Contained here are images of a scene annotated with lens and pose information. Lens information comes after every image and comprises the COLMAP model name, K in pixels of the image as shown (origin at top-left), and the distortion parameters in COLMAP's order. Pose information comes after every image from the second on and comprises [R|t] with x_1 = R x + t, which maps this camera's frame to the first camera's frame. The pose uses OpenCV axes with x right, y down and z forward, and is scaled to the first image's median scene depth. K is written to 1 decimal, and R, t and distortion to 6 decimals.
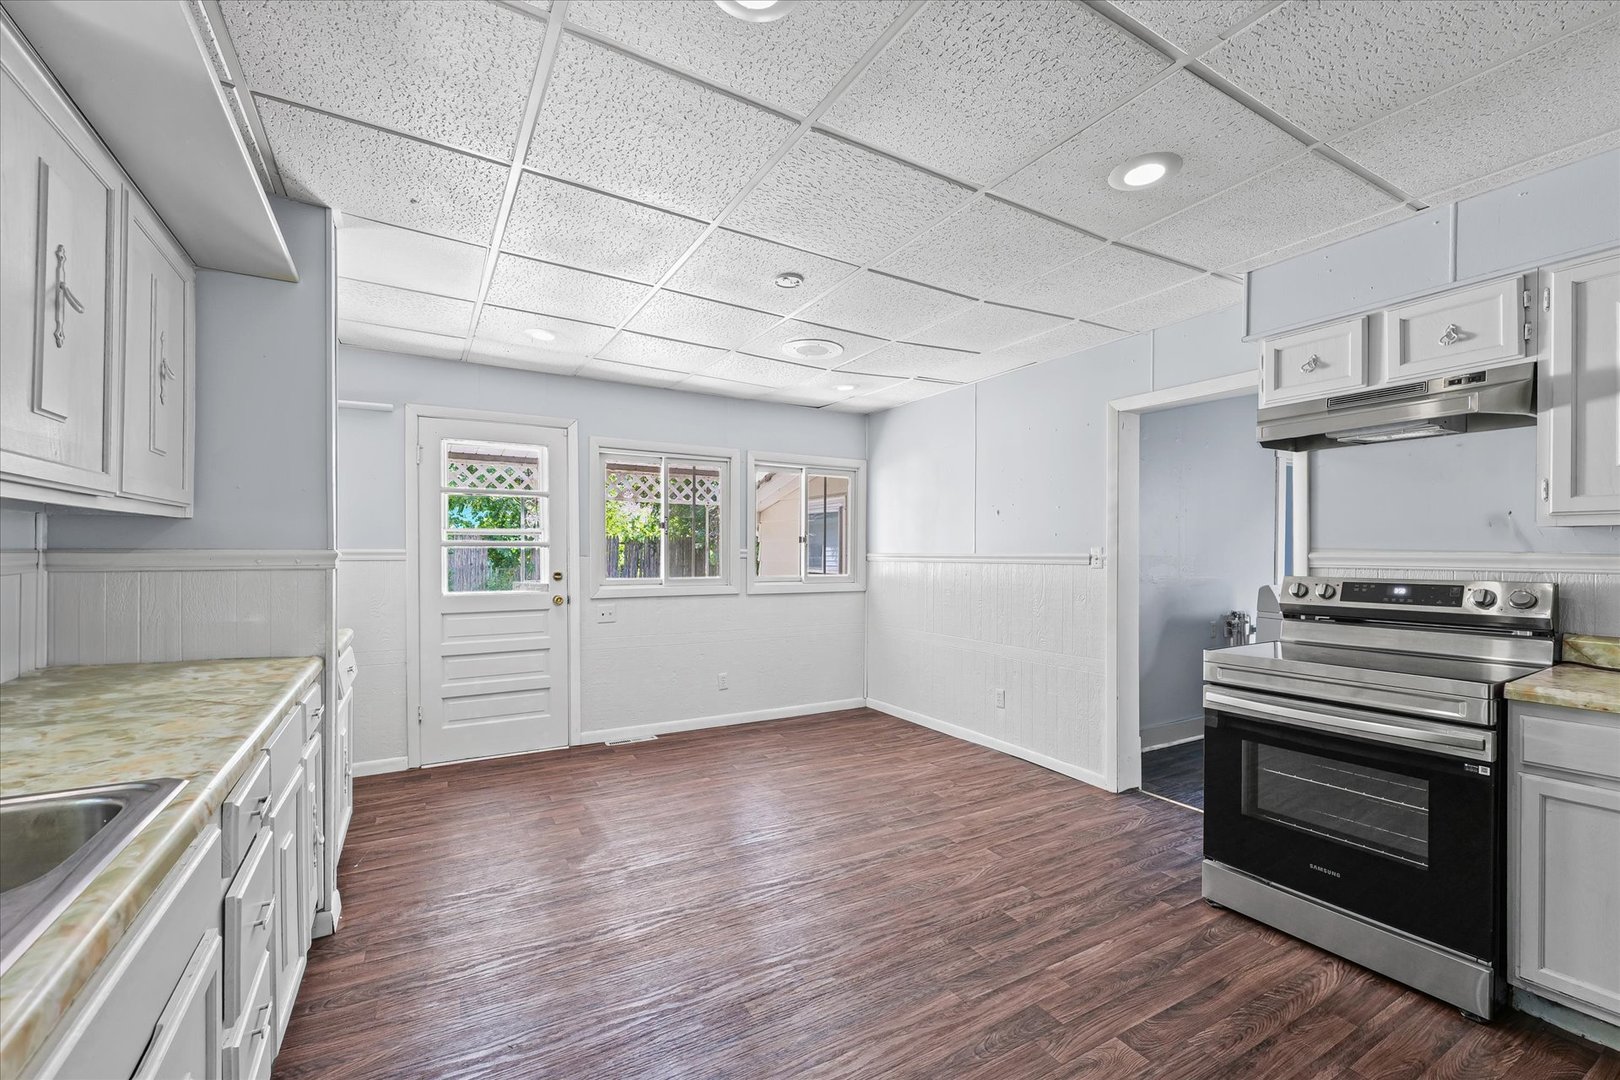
lens RADIAL K [[657.2, 0, 811.6], [0, 657.2, 541.3], [0, 0, 1]] dist [0.013240, -0.000091]
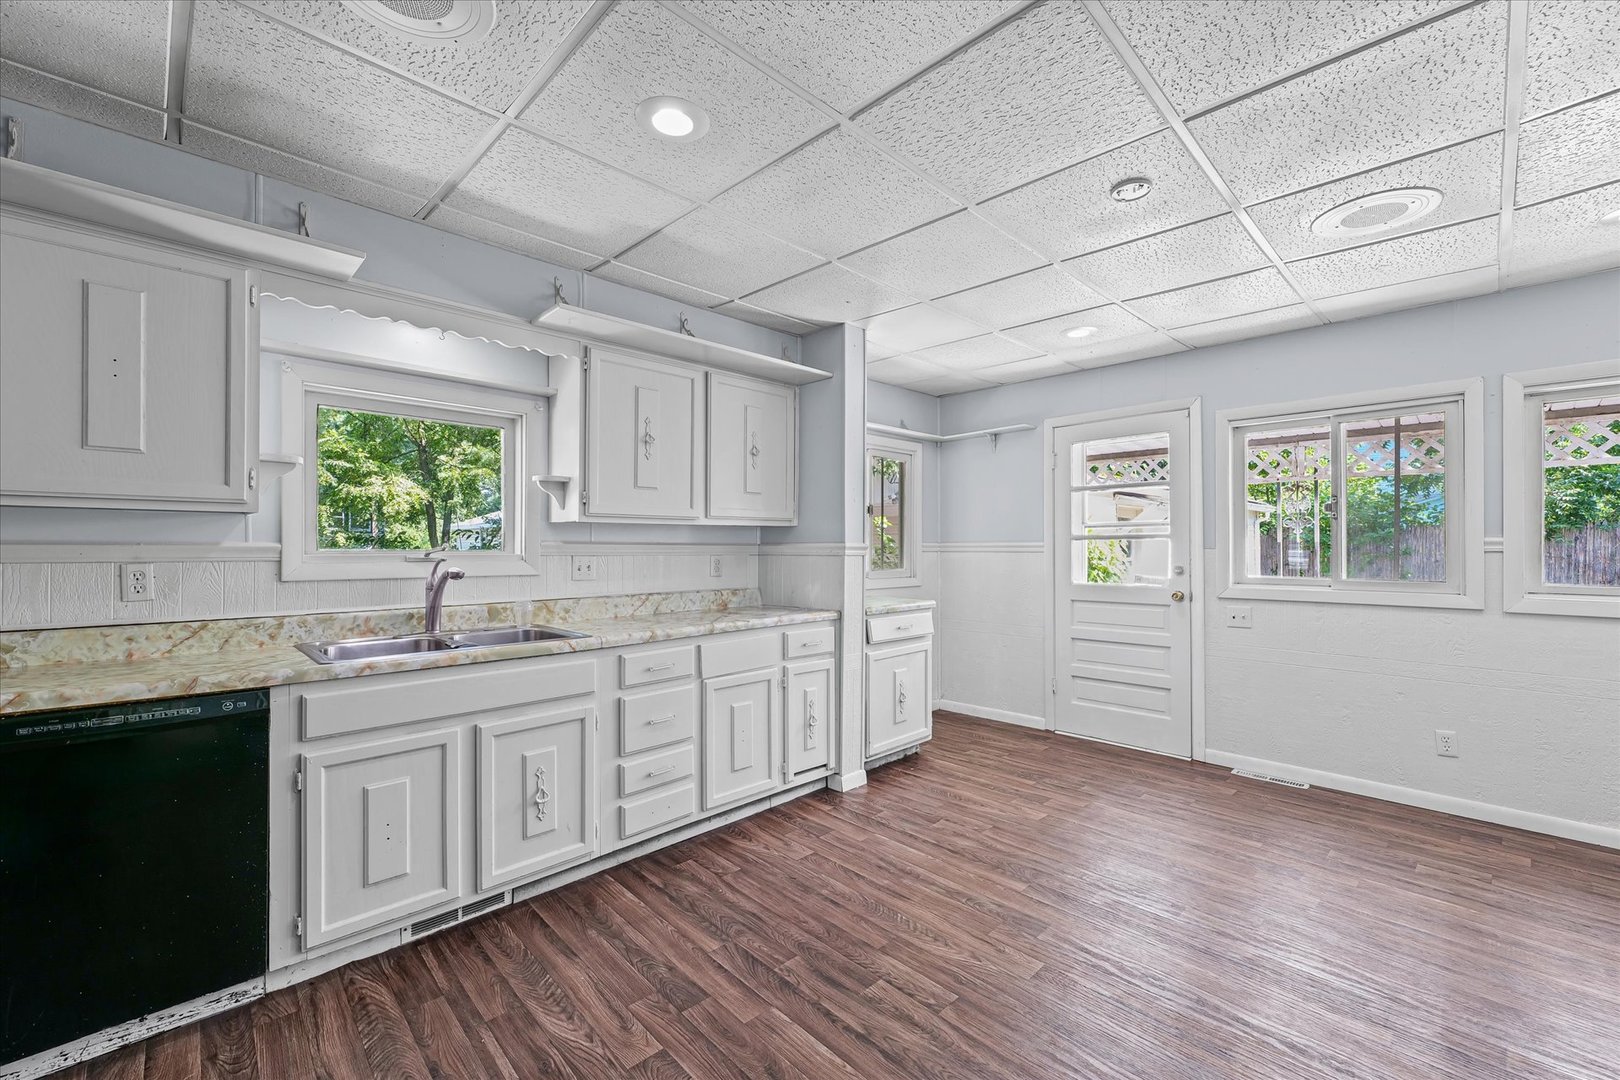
lens RADIAL K [[657.2, 0, 802.4], [0, 657.2, 547.9], [0, 0, 1]] dist [0.013240, -0.000091]
pose [[0.251804, -0.008255, -0.967743, 0.404194], [0.017757, 0.999835, -0.003908, 0.015884], [0.967615, -0.016200, 0.251909, 0.277265]]
